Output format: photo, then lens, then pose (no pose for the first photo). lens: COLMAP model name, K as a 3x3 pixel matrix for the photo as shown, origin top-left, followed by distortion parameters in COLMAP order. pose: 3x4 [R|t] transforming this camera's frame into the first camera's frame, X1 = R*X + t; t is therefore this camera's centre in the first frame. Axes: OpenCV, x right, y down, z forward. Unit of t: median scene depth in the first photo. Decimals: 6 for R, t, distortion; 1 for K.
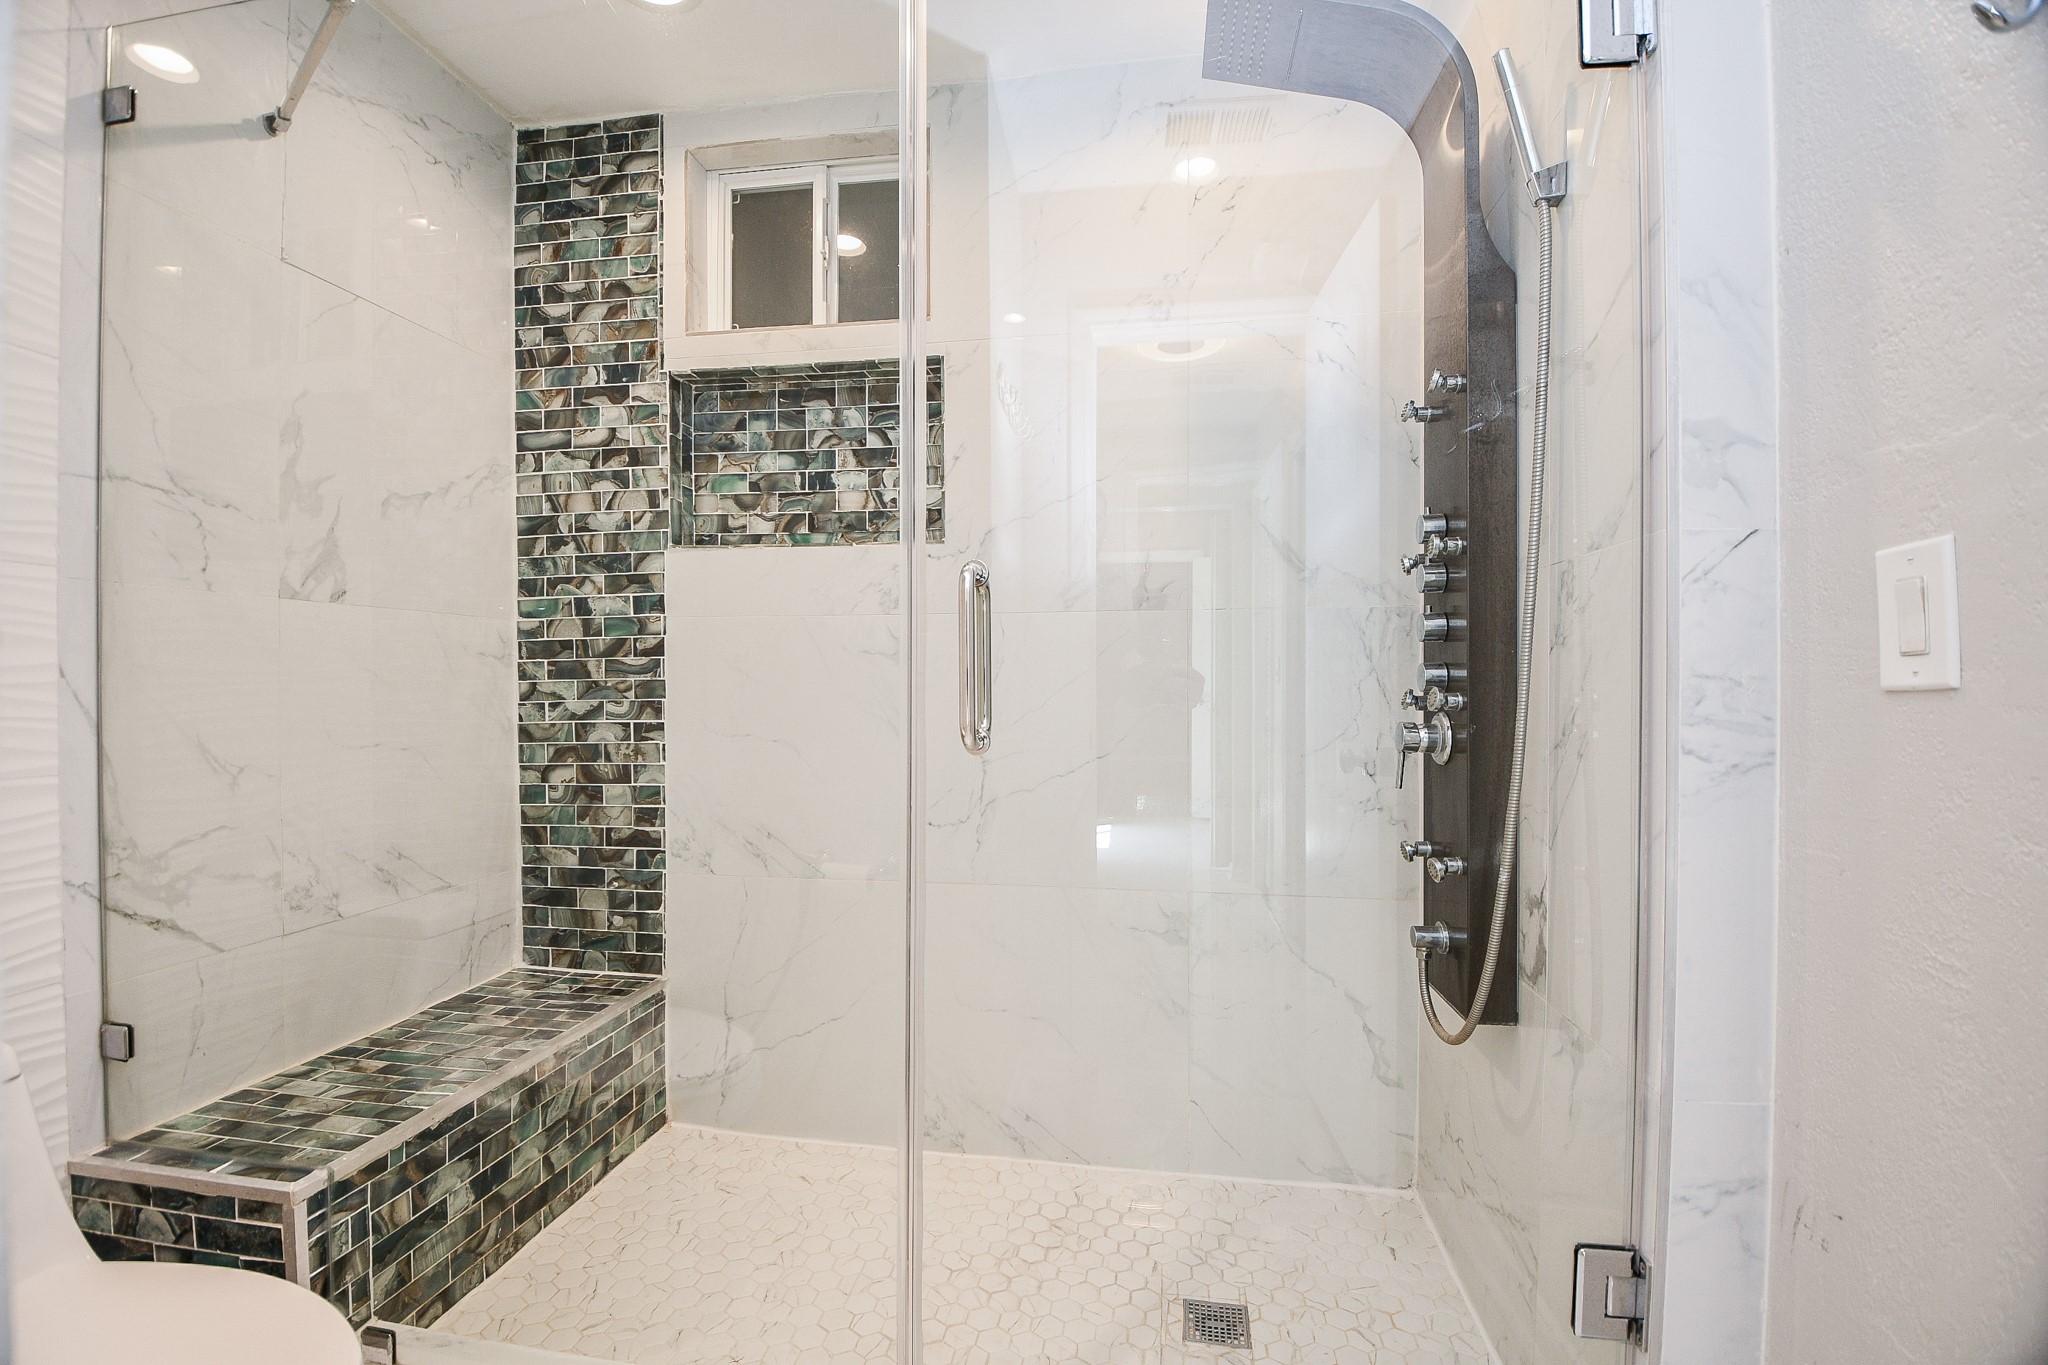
lens RADIAL K [[937.8, 0, 1032.3], [0, 937.8, 688.1], [0, 0, 1]] dist [0.000108, -0.012225]
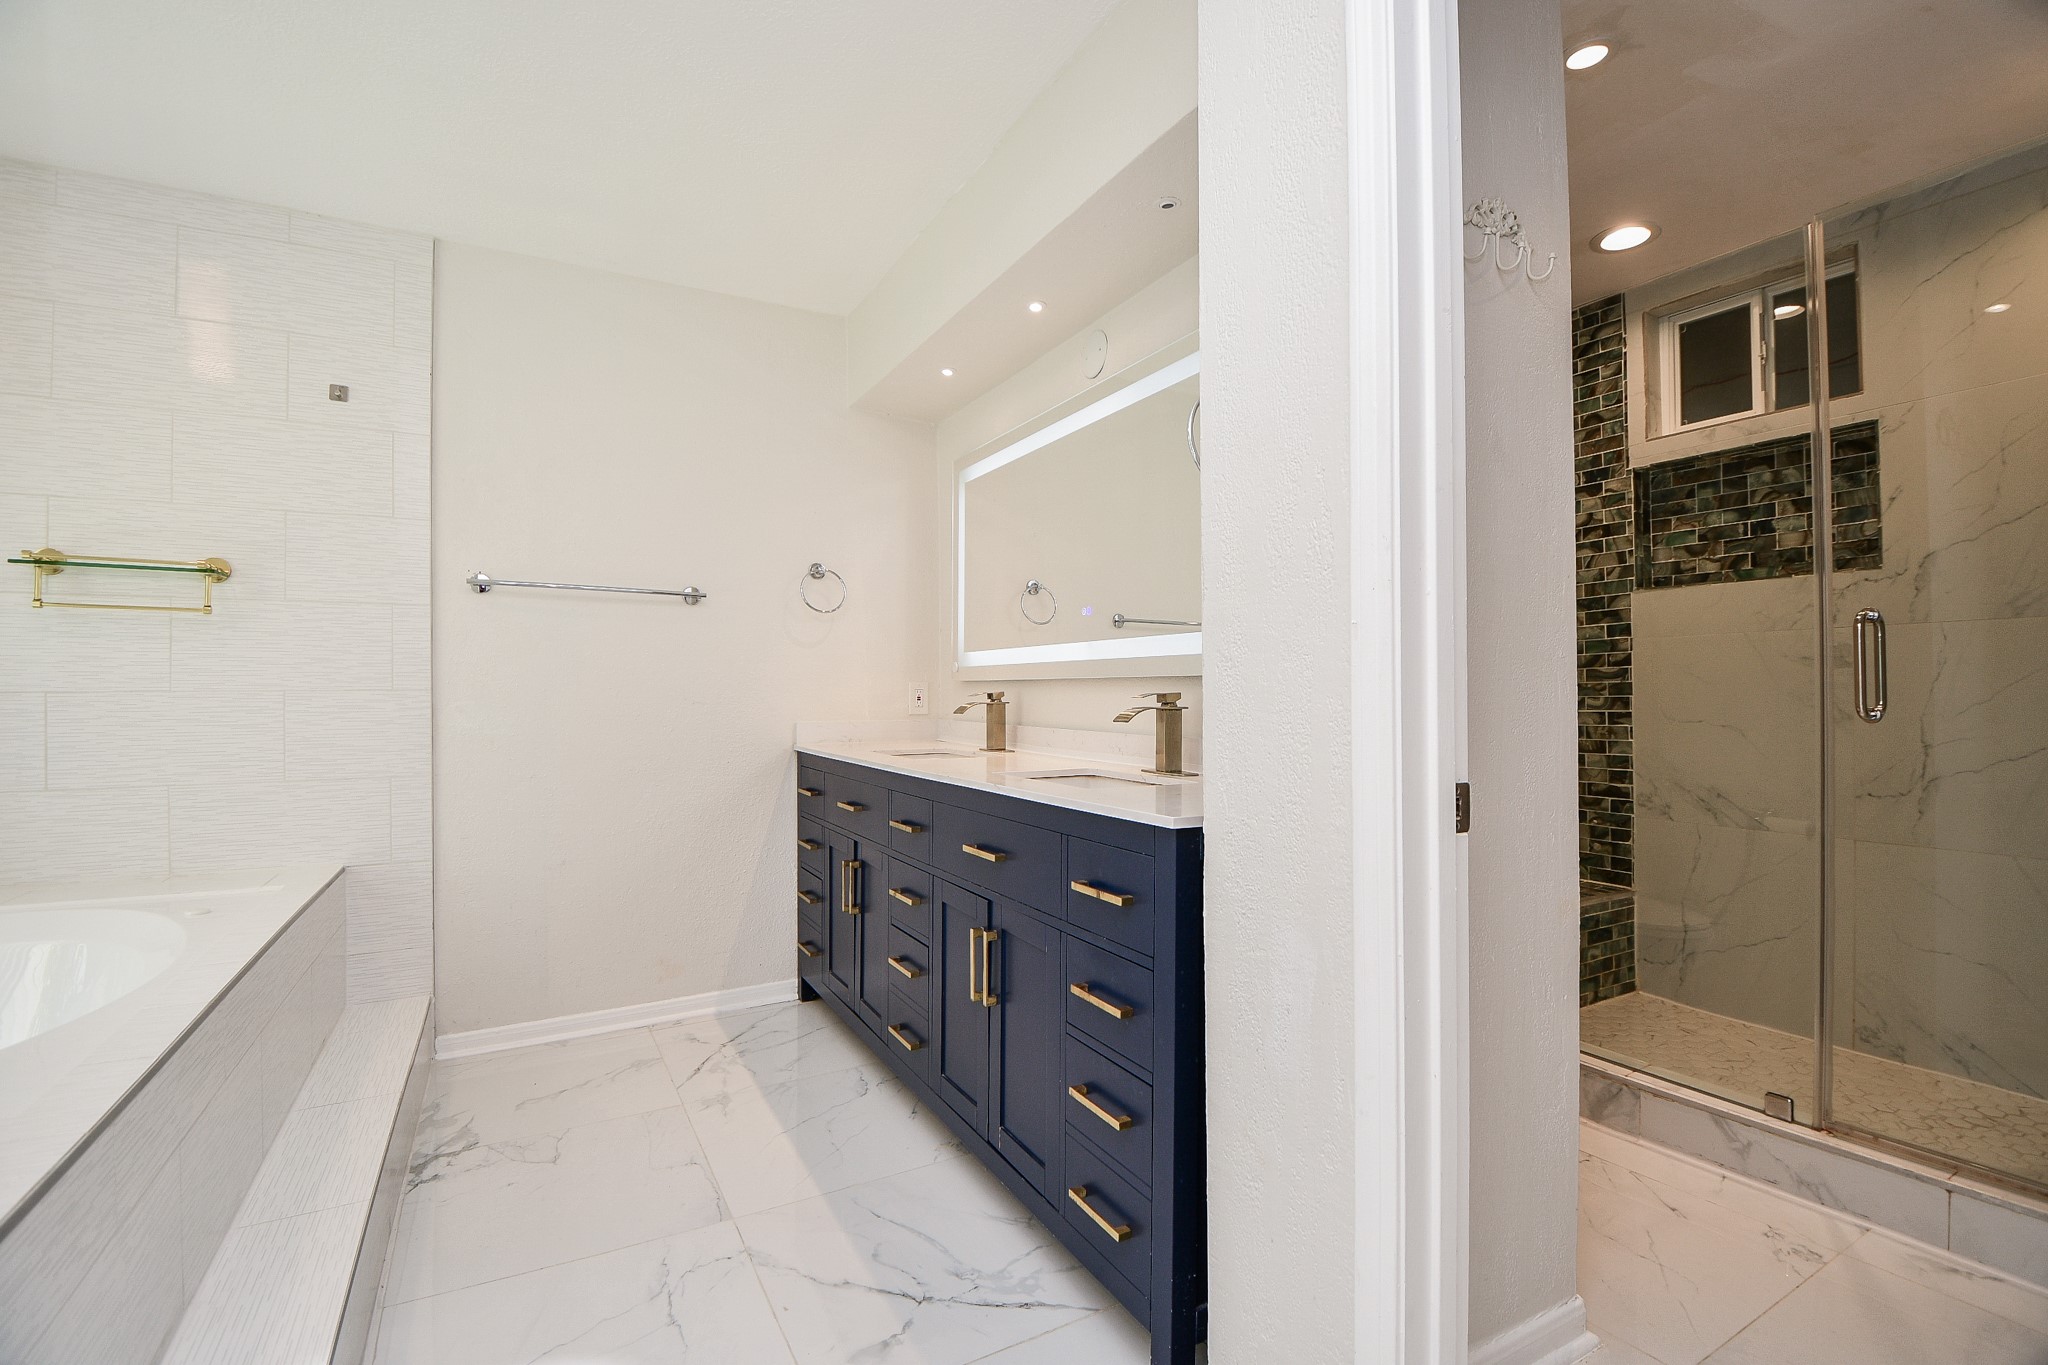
lens RADIAL K [[937.8, 0, 1032.3], [0, 937.8, 688.1], [0, 0, 1]] dist [0.000108, -0.012225]
pose [[0.623374, -0.008795, -0.781874, 0.156770], [0.008472, 0.999954, -0.004493, -0.001186], [0.781878, -0.003823, 0.623420, -0.611867]]
